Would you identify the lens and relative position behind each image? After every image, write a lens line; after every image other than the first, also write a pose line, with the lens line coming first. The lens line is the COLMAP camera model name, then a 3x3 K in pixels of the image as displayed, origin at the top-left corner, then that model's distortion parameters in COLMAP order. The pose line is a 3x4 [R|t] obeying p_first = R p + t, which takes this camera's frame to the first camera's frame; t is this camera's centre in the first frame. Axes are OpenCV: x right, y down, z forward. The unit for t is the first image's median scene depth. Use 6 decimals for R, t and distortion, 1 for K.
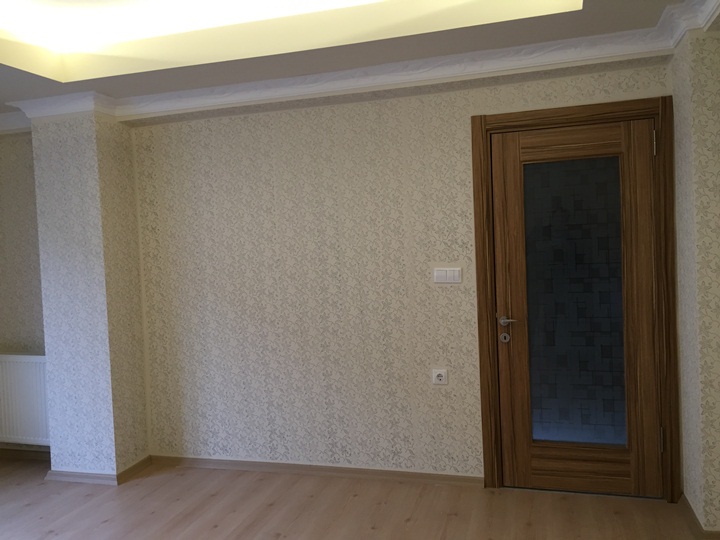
lens RADIAL K [[619.5, 0, 360.8], [0, 619.5, 273.6], [0, 0, 1]] dist [0.068048, -0.096312]
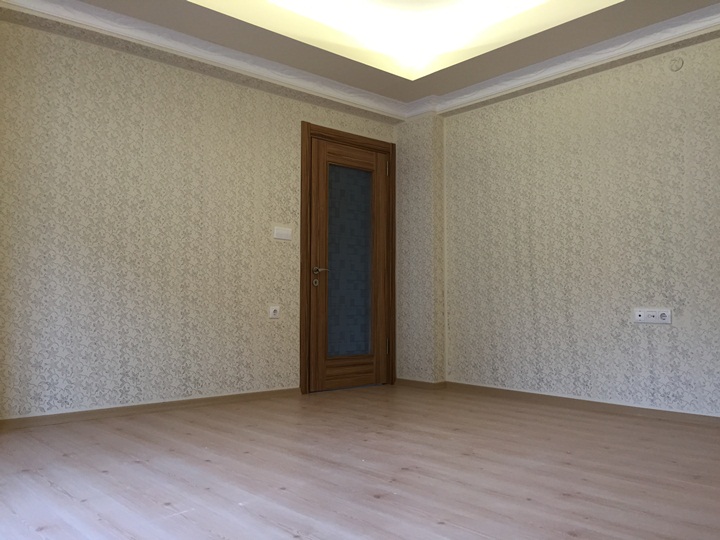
lens RADIAL K [[619.5, 0, 359.7], [0, 619.5, 266.9], [0, 0, 1]] dist [0.068048, -0.096312]
pose [[0.522380, 0.092351, 0.847697, -0.831968], [0.002633, 0.993939, -0.109905, 0.205622], [-0.852709, 0.059644, 0.518970, 0.181418]]
